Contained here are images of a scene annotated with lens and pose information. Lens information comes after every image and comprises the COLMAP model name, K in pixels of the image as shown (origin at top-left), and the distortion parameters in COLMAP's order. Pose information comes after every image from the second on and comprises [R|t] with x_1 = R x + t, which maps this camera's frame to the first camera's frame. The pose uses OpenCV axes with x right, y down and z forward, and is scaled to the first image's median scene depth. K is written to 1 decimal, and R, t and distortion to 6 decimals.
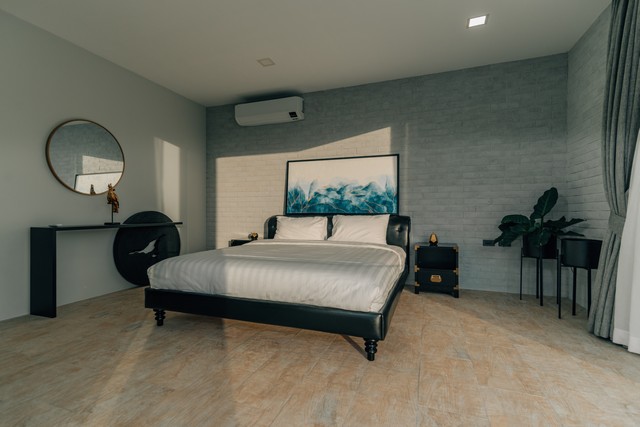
lens RADIAL K [[313.7, 0, 313.4], [0, 313.7, 212.5], [0, 0, 1]] dist [0.021460, 0.000047]
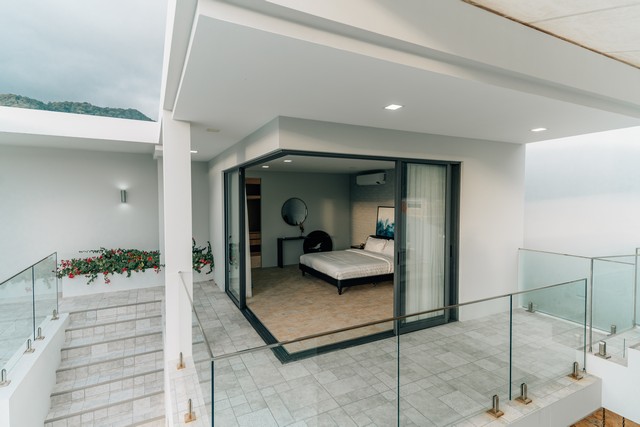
lens RADIAL K [[313.7, 0, 313.4], [0, 313.7, 212.5], [0, 0, 1]] dist [0.021460, 0.000047]
pose [[0.736562, 0.028129, -0.675784, 1.119553], [-0.000059, 0.999138, 0.041524, -0.258221], [0.676369, -0.030545, 0.735929, -0.785043]]
